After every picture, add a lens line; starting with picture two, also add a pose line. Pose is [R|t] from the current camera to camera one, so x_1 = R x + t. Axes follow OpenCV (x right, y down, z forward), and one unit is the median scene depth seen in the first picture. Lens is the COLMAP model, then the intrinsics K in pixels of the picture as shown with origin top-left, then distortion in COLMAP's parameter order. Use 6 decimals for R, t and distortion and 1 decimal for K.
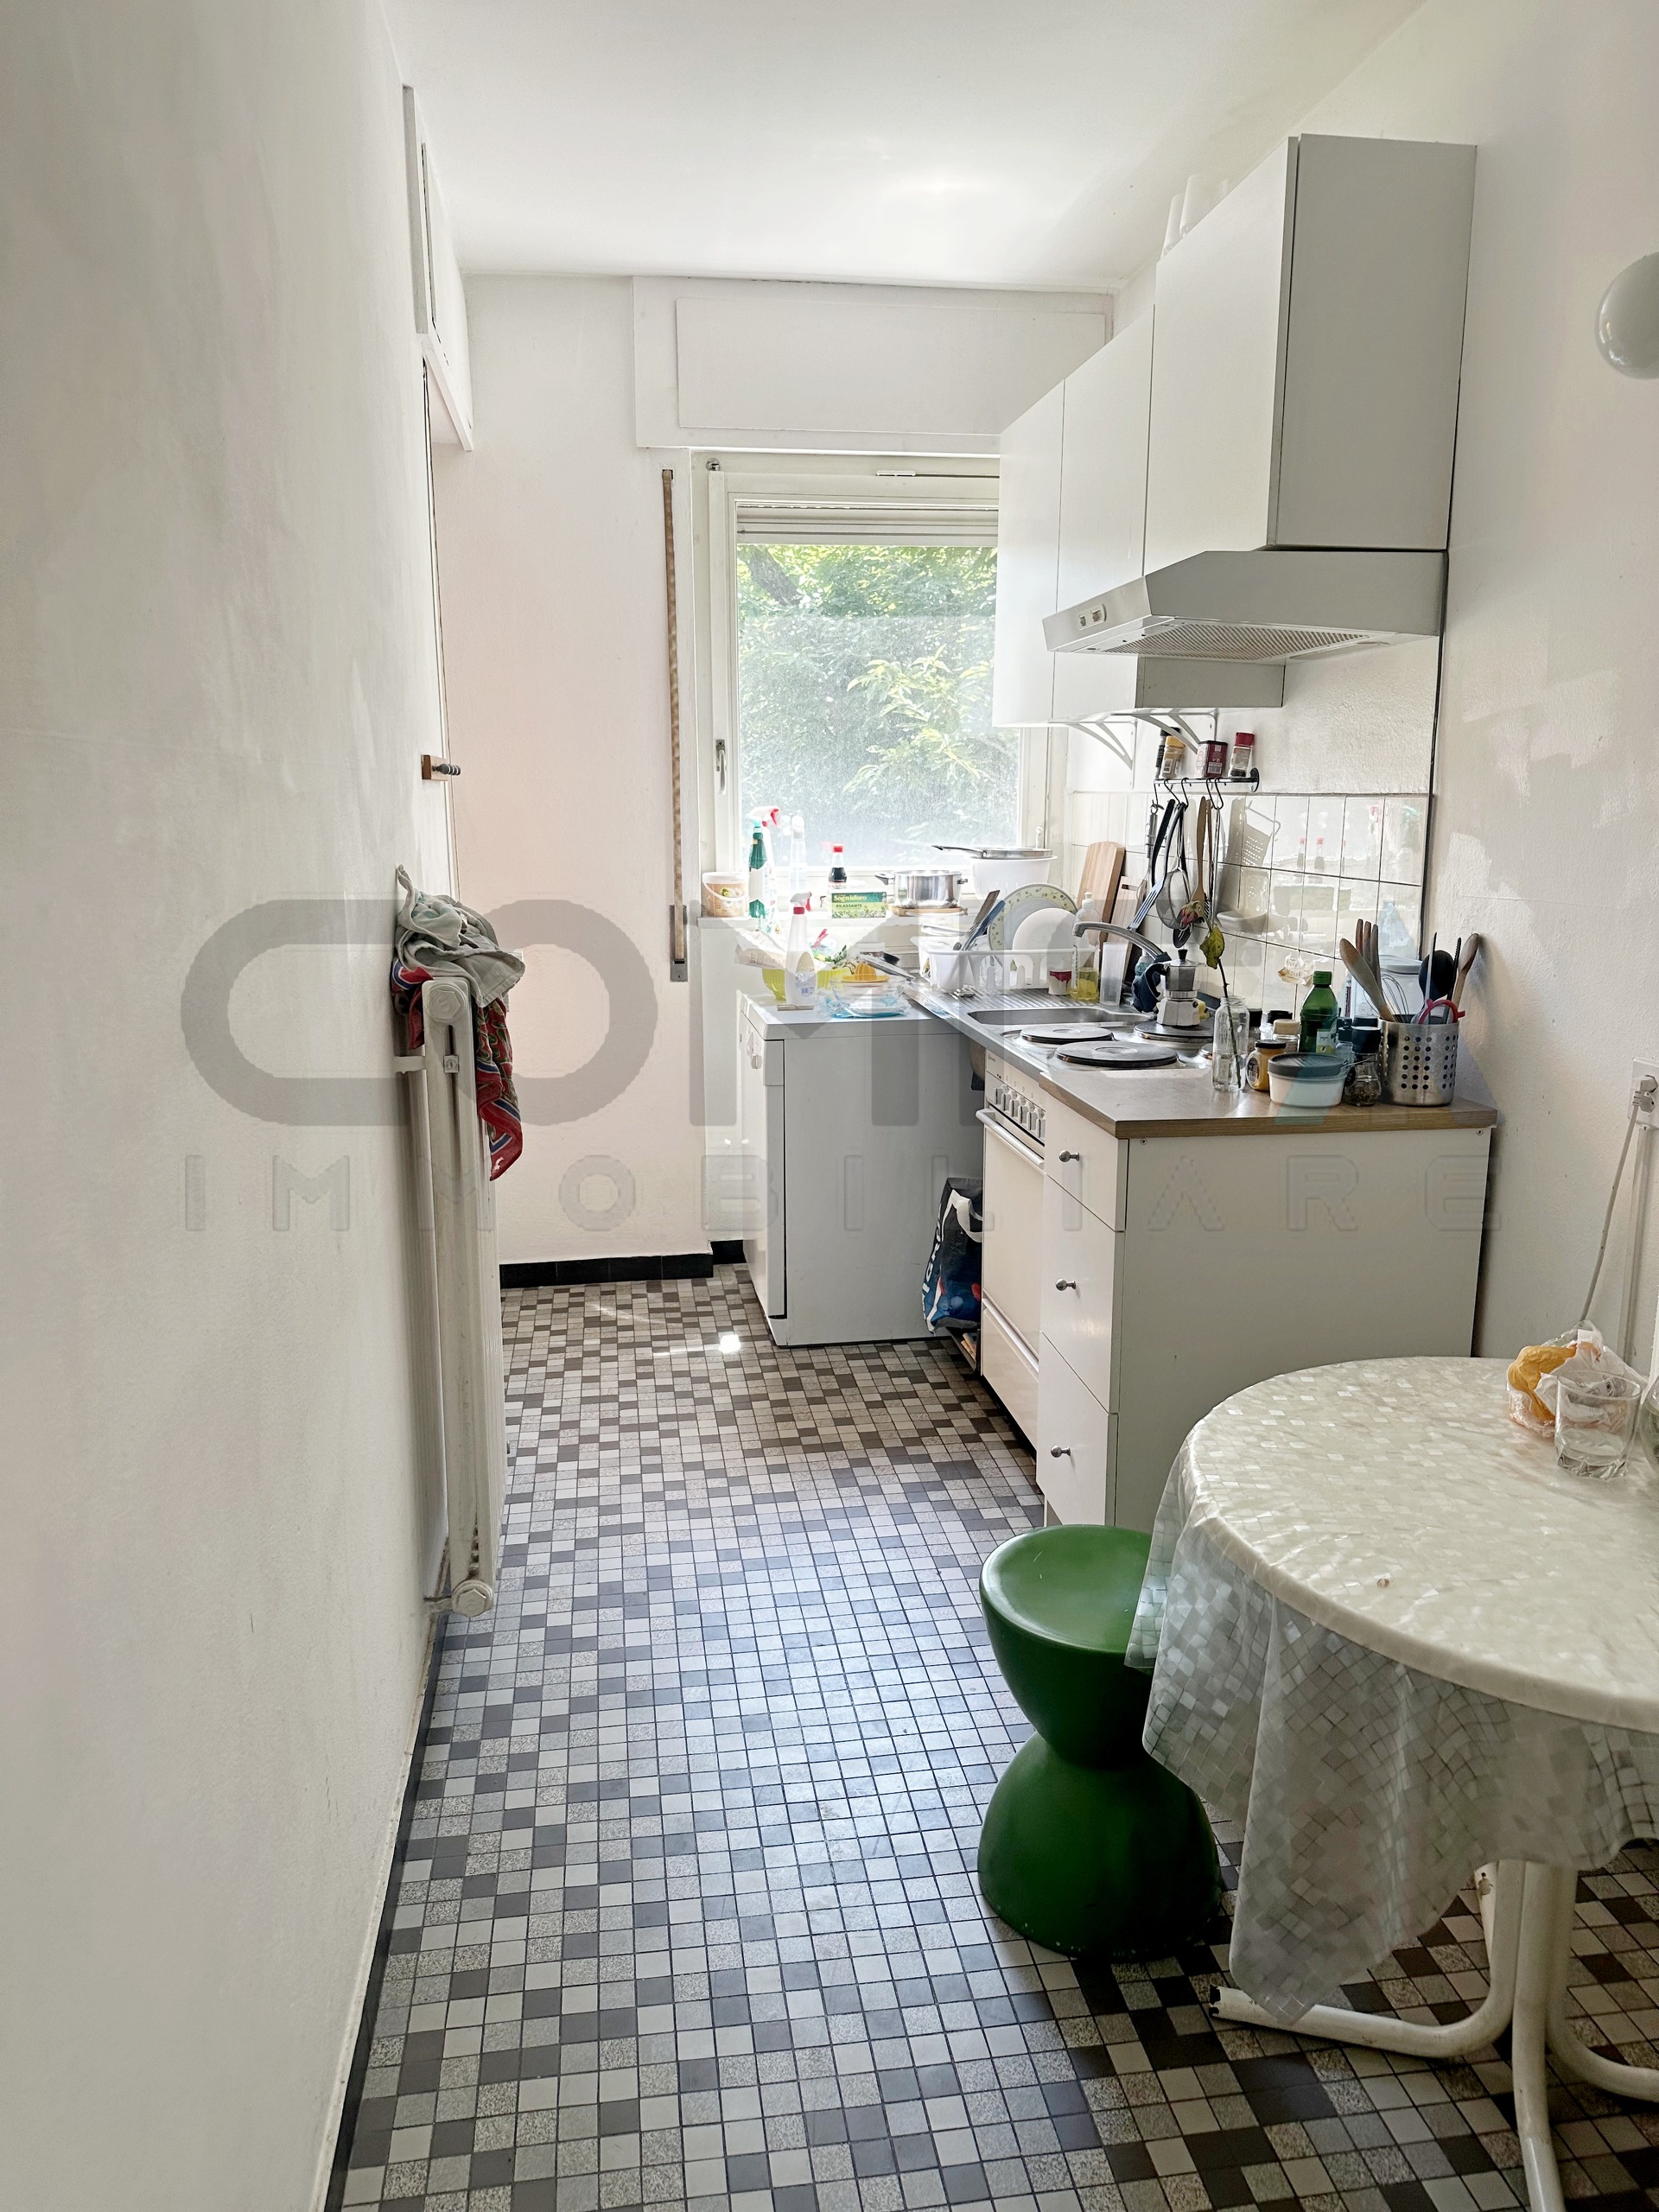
lens RADIAL K [[1562.9, 0, 829.7], [0, 1562.9, 1109.6], [0, 0, 1]] dist [0.001441, 0.000068]
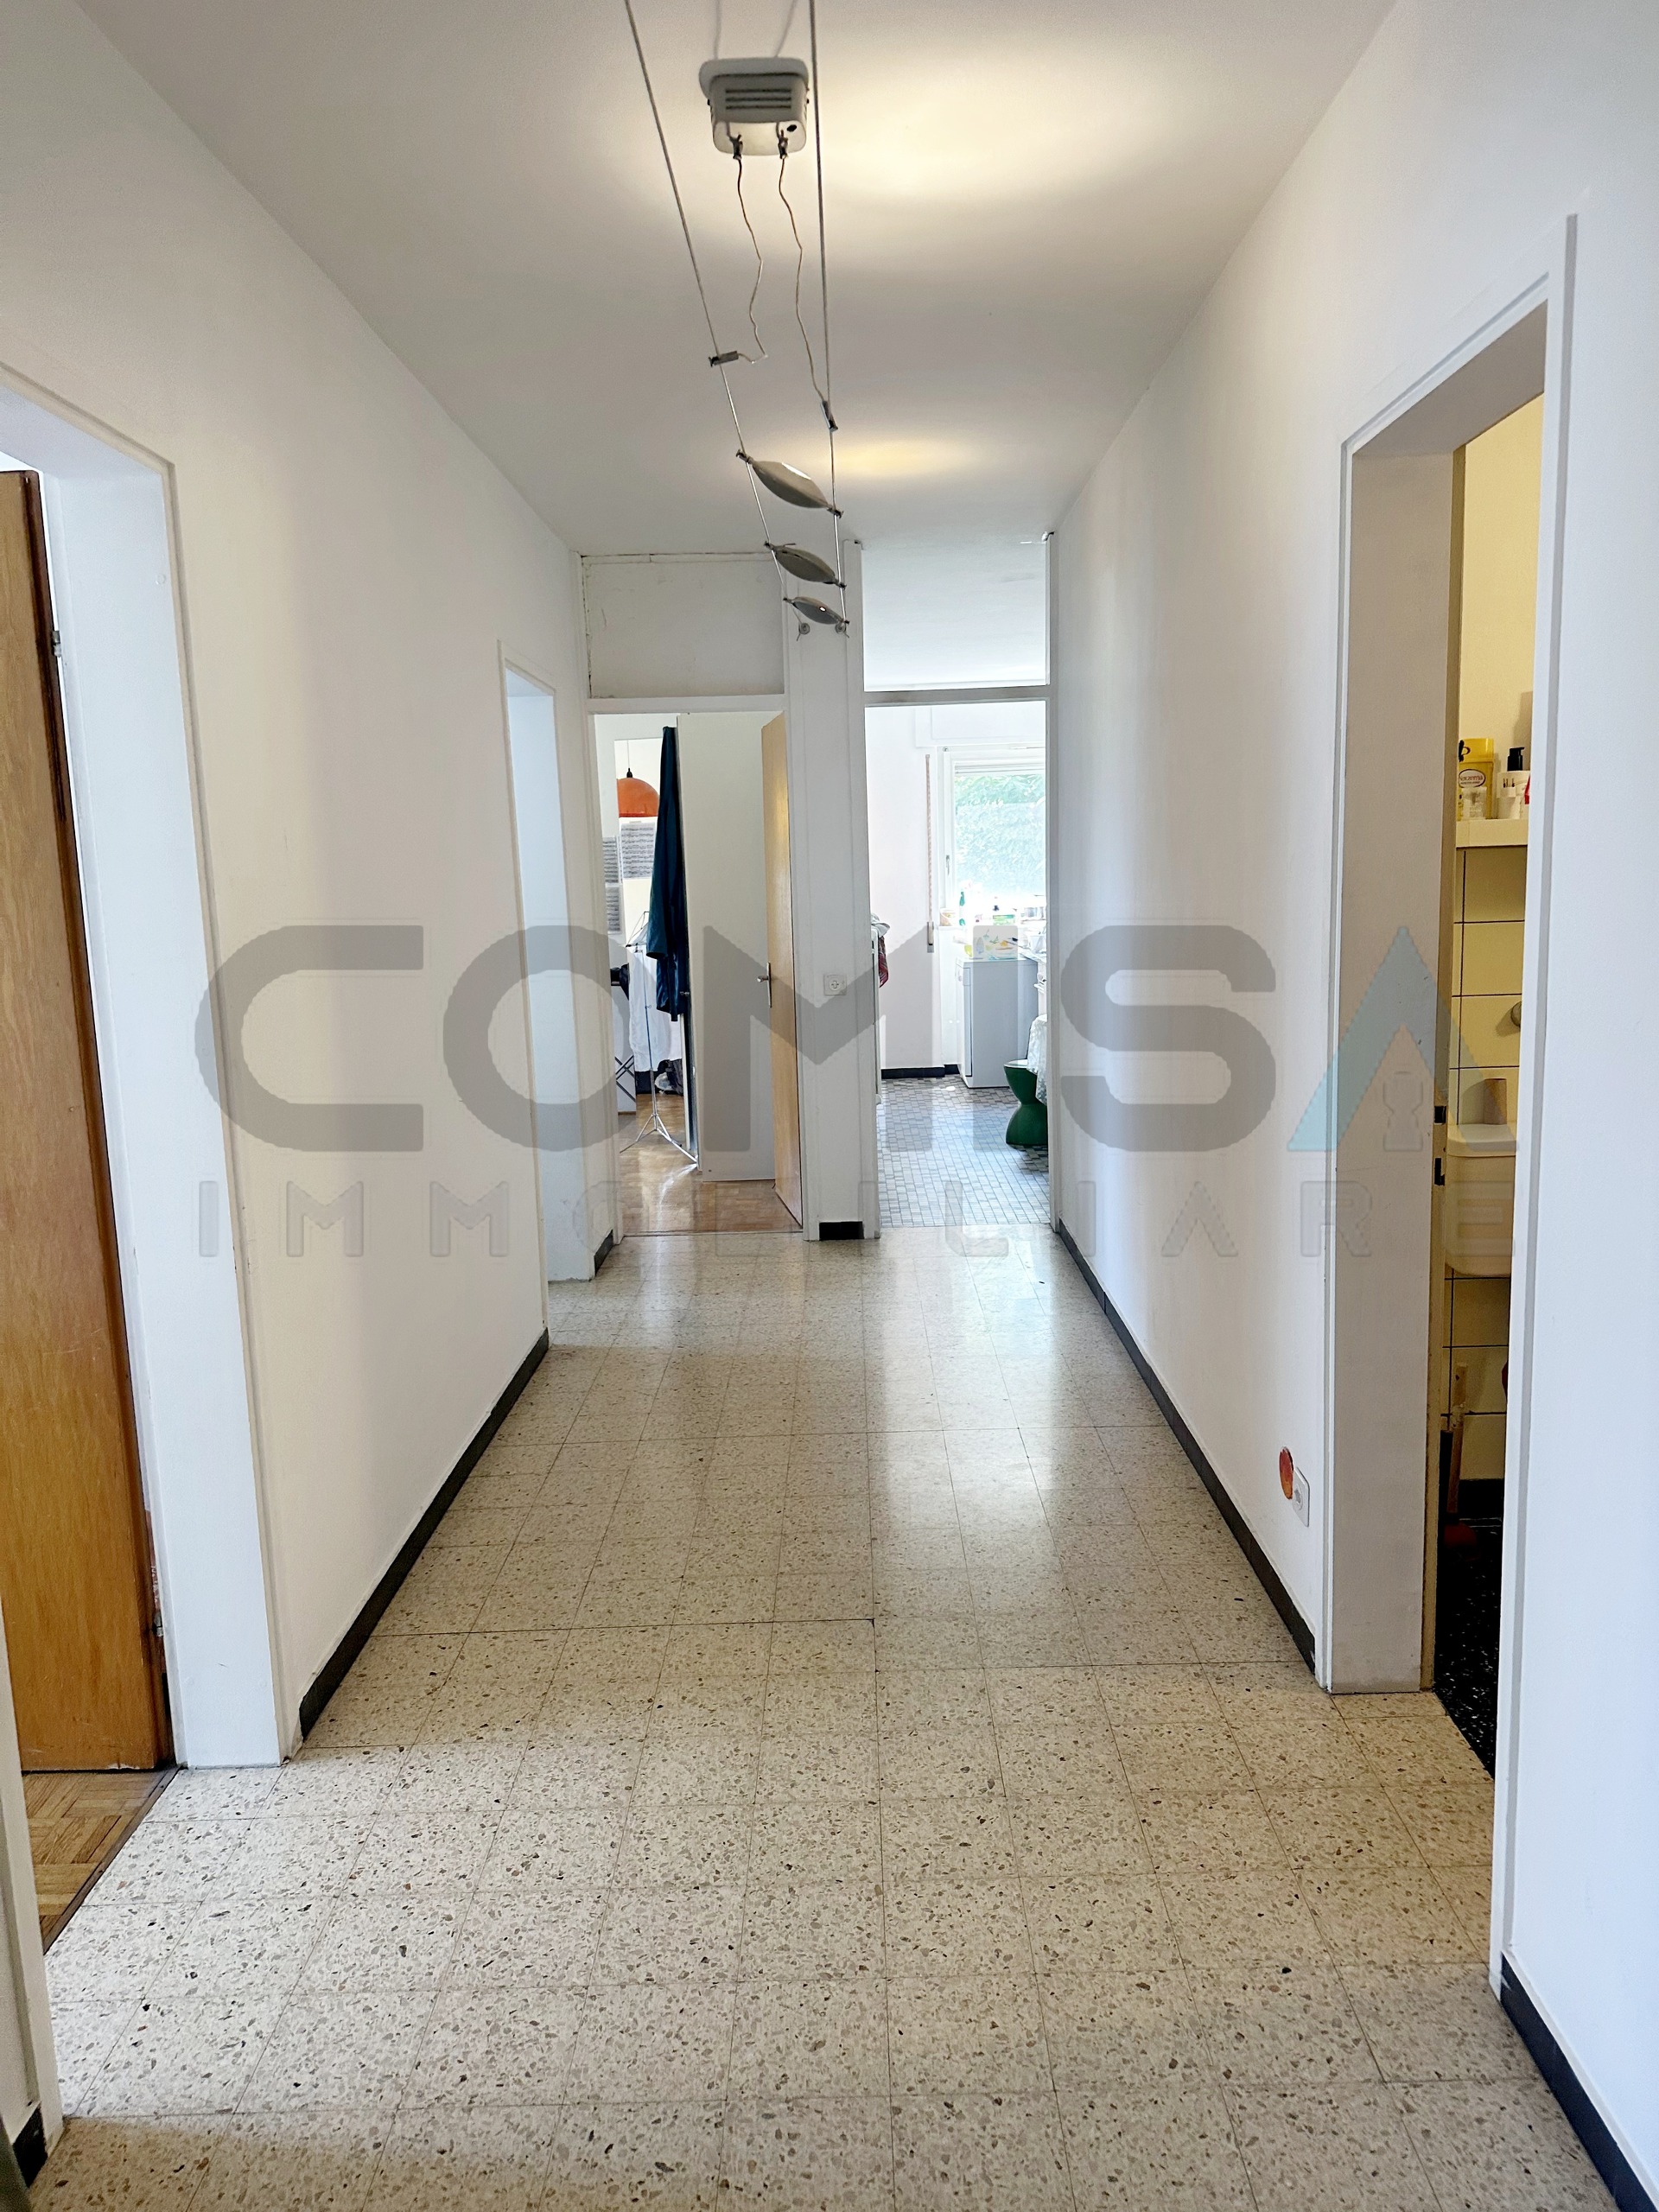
lens RADIAL K [[1562.9, 0, 830.9], [0, 1562.9, 1102.5], [0, 0, 1]] dist [0.001441, 0.000068]
pose [[0.989083, 0.000256, -0.147360, 0.113401], [-0.002634, 0.999869, -0.015946, 0.199322], [0.147337, 0.016160, 0.988954, -1.490212]]
